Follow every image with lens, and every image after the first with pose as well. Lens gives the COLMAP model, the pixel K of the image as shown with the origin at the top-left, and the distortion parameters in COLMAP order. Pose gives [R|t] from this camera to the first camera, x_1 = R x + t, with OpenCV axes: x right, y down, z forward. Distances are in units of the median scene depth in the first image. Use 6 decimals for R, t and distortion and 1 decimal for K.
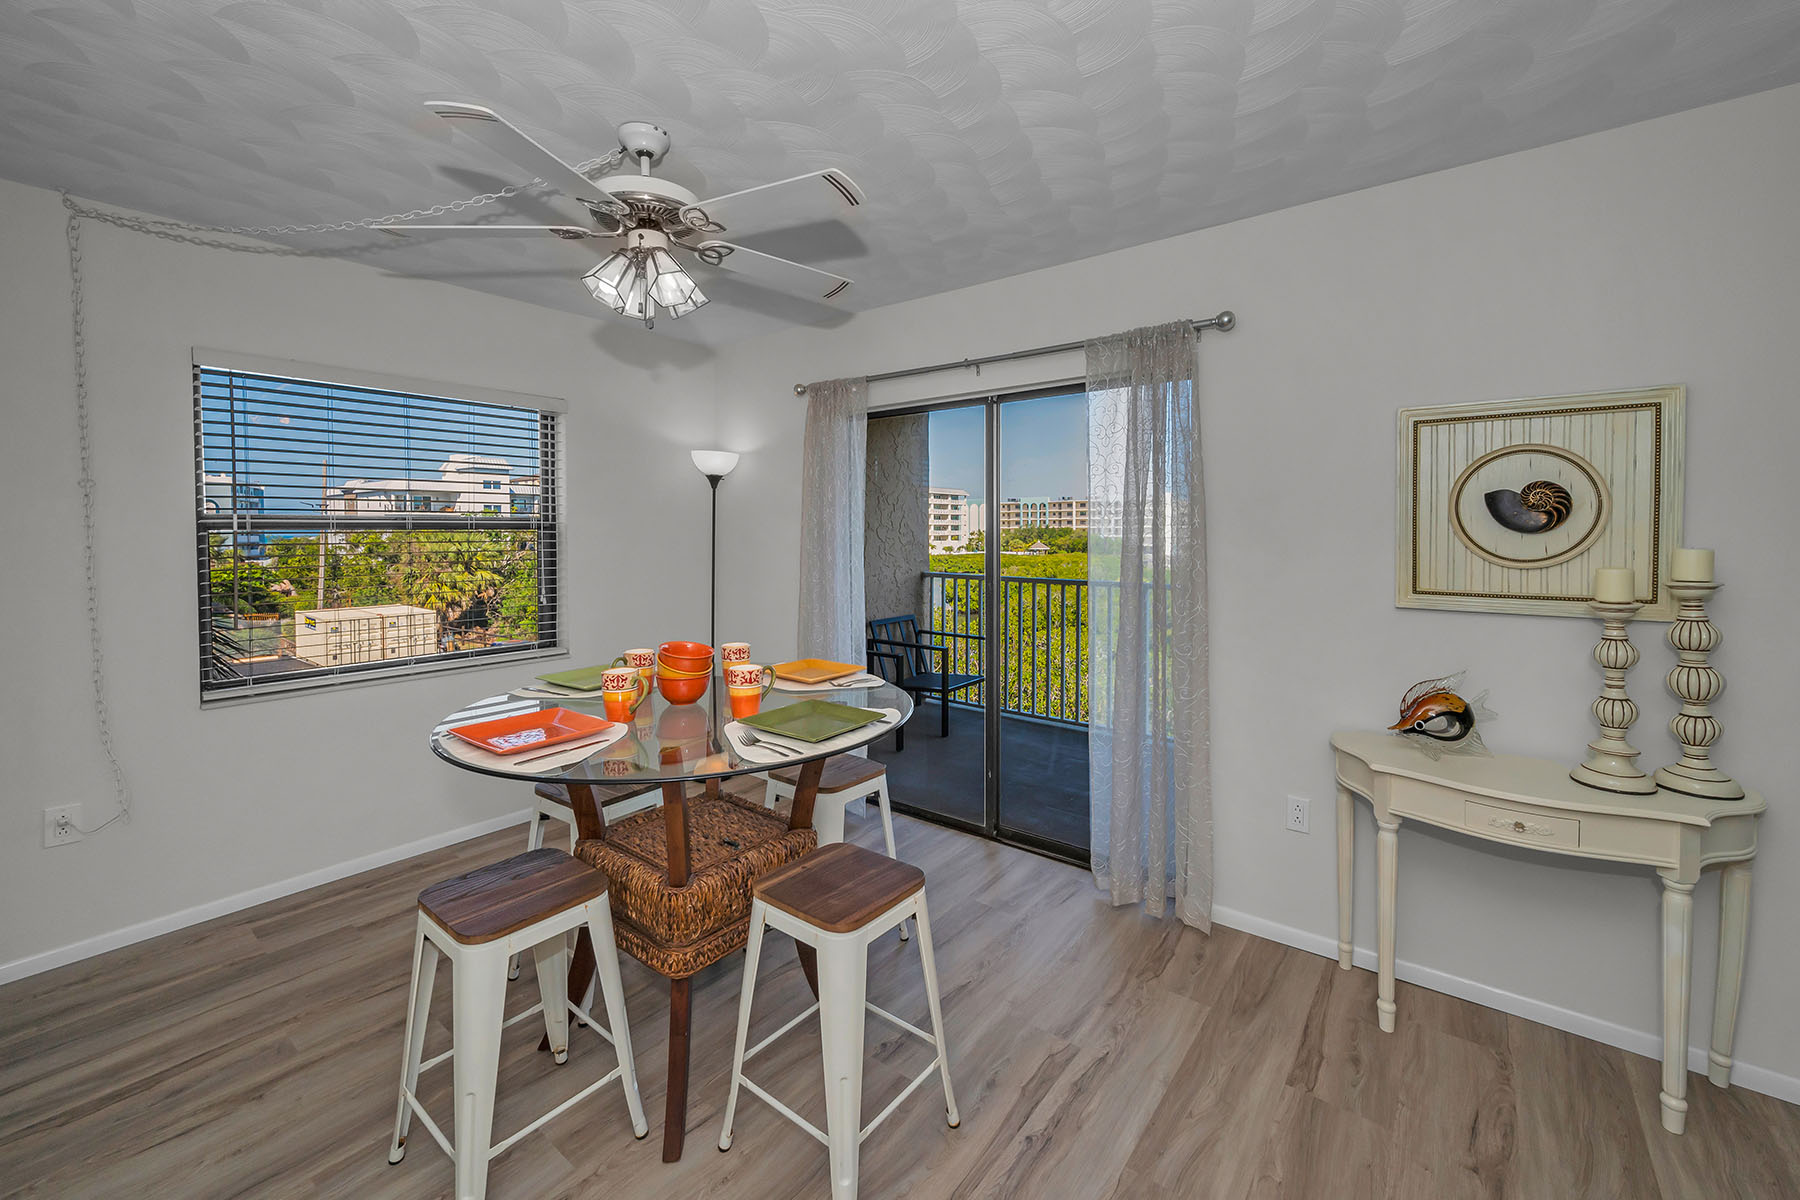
lens RADIAL K [[728.8, 0, 923.0], [0, 728.8, 548.2], [0, 0, 1]] dist [0.000793, 0.000152]
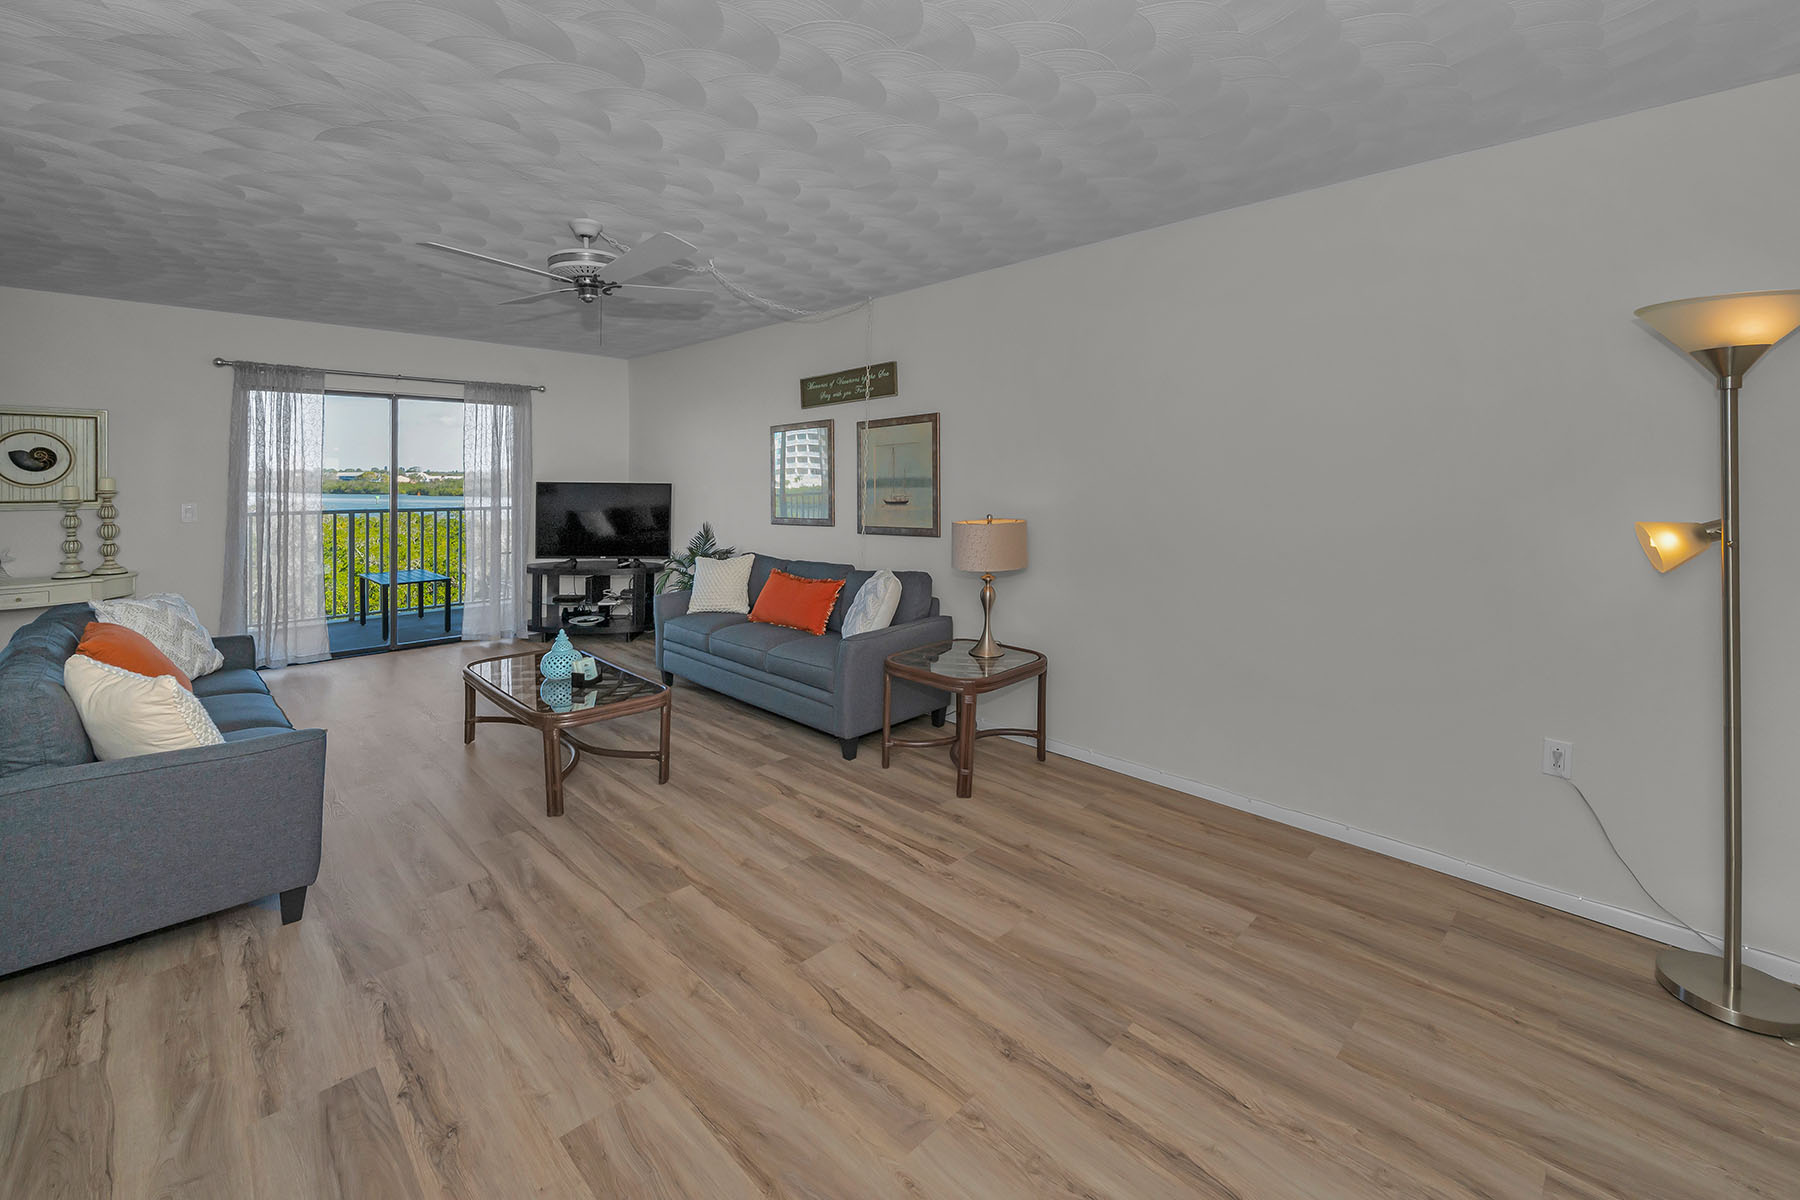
lens RADIAL K [[755.4, 0, 875.5], [0, 755.4, 475.5], [0, 0, 1]] dist [-0.000597, 0.000386]
pose [[0.157512, 0.009116, 0.987475, -0.903342], [0.018382, 0.999757, -0.012162, 0.060463], [-0.987346, 0.020067, 0.157306, -1.664300]]
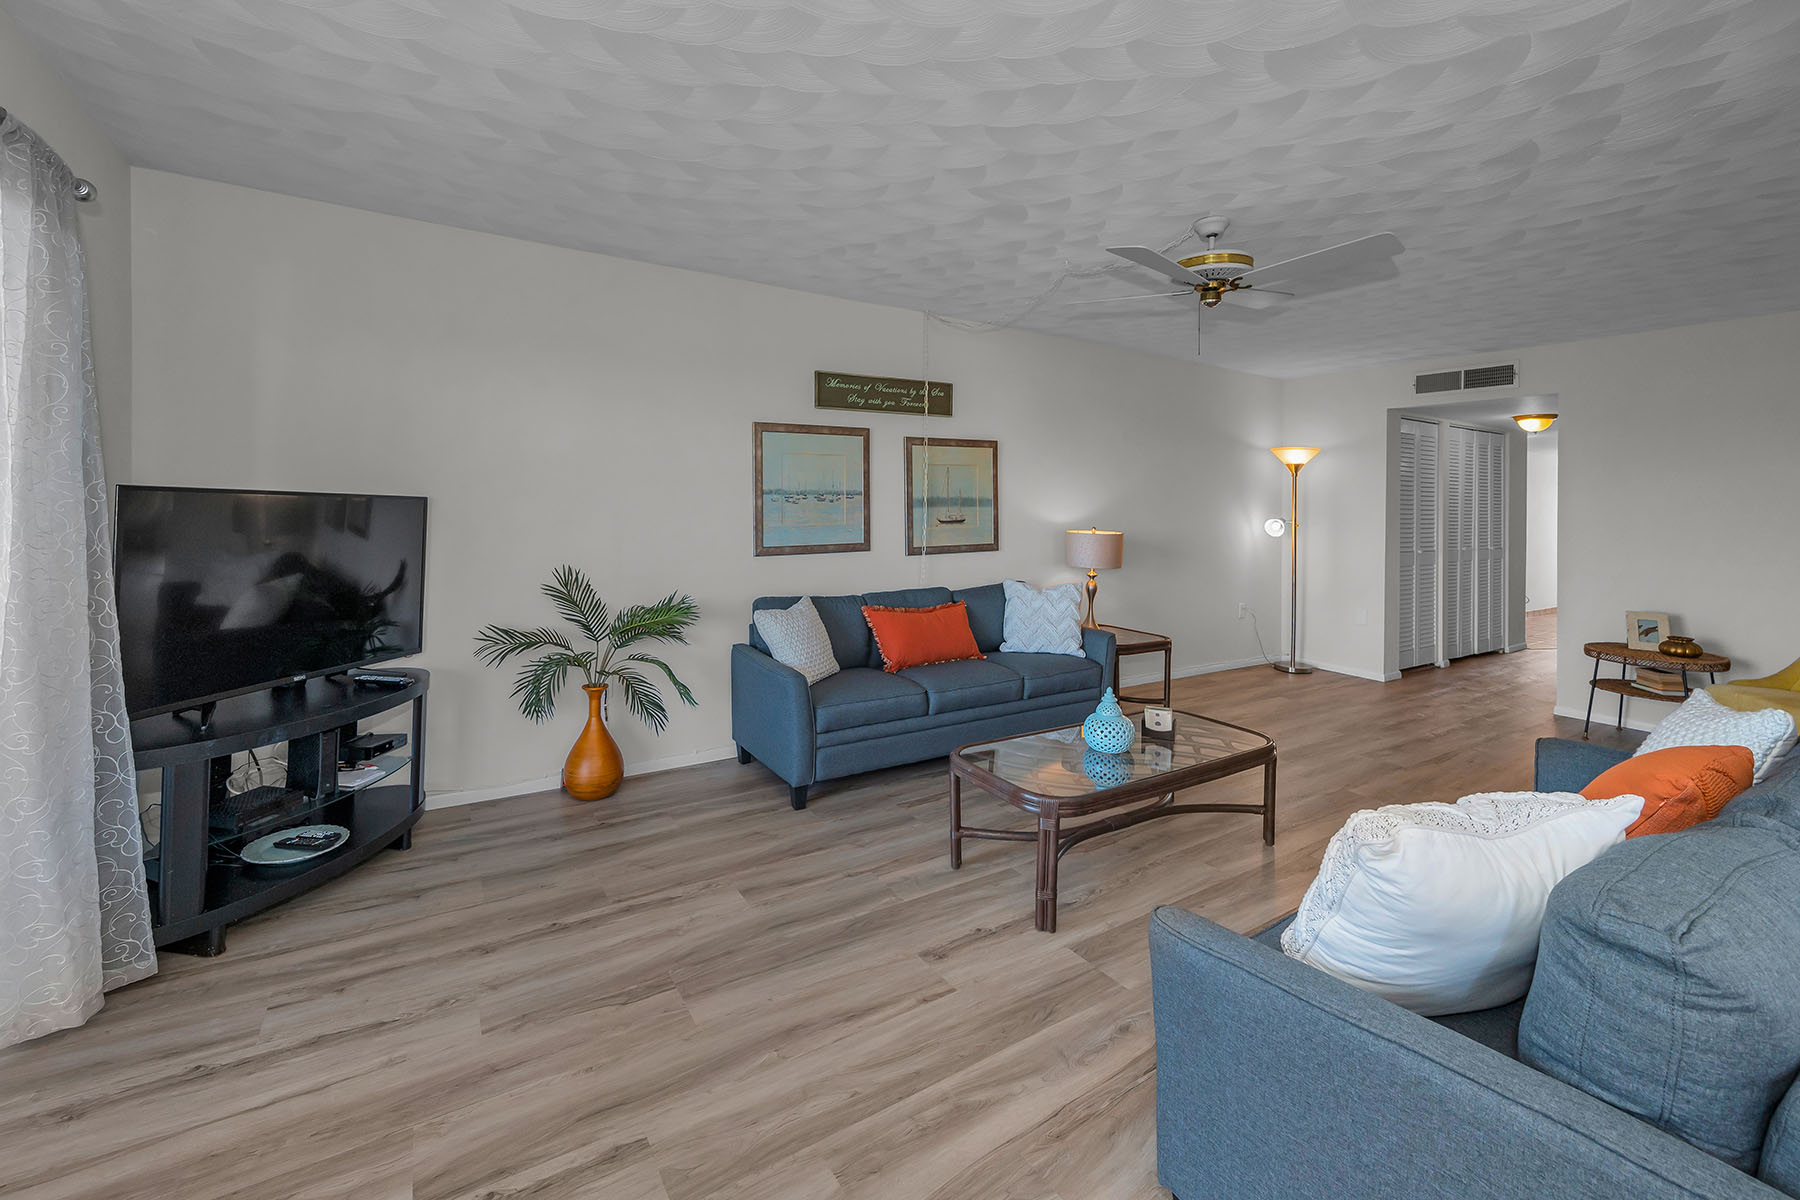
lens RADIAL K [[742.4, 0, 905.1], [0, 742.4, 511.9], [0, 0, 1]] dist [0.000393, 0.000466]
pose [[-0.941082, -0.010239, 0.338024, 0.565668], [-0.001837, 0.999682, 0.025167, 0.031229], [-0.338174, 0.023063, -0.940801, 0.627416]]
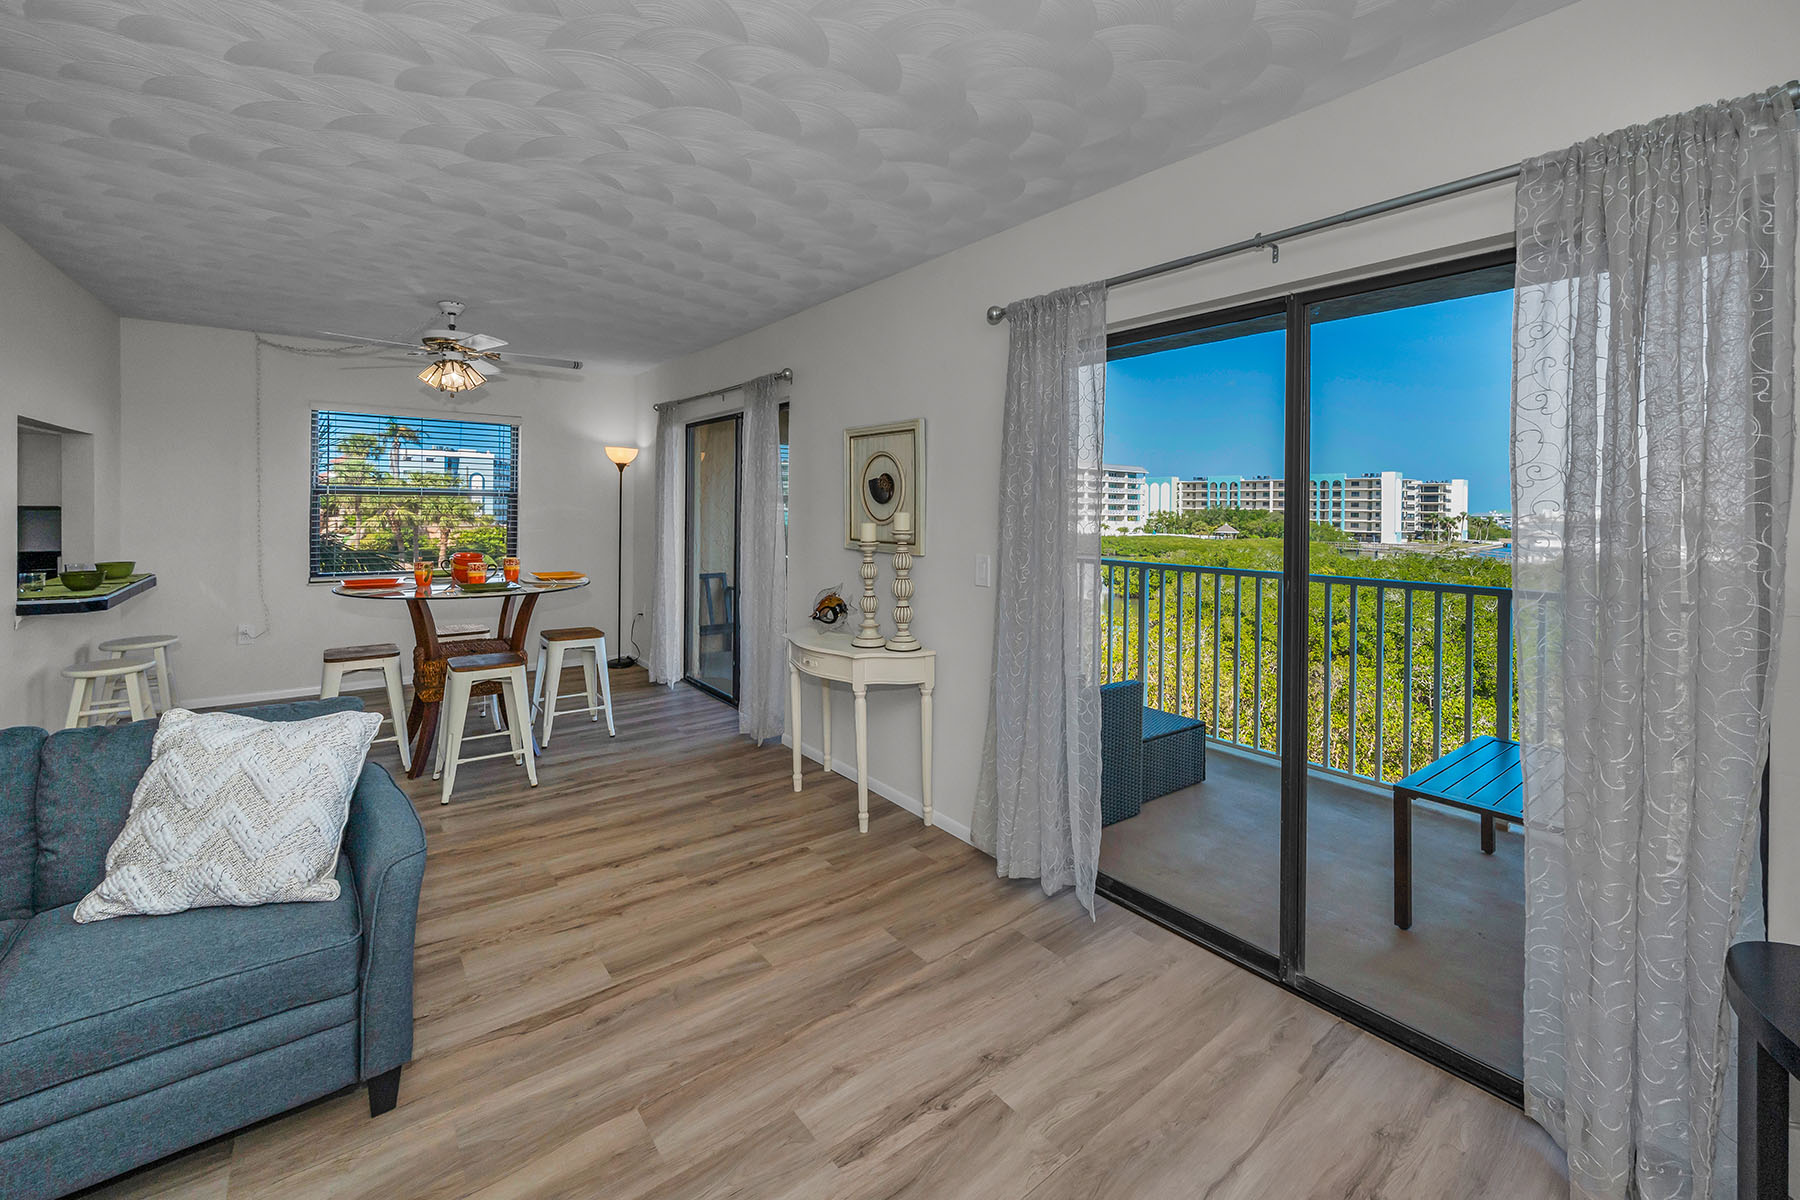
lens RADIAL K [[742.4, 0, 905.1], [0, 742.4, 511.9], [0, 0, 1]] dist [0.000393, 0.000466]
pose [[0.966686, 0.018100, -0.255324, 1.261524], [-0.023123, 0.999593, -0.016685, 0.024463], [0.254919, 0.022033, 0.966711, -0.617163]]
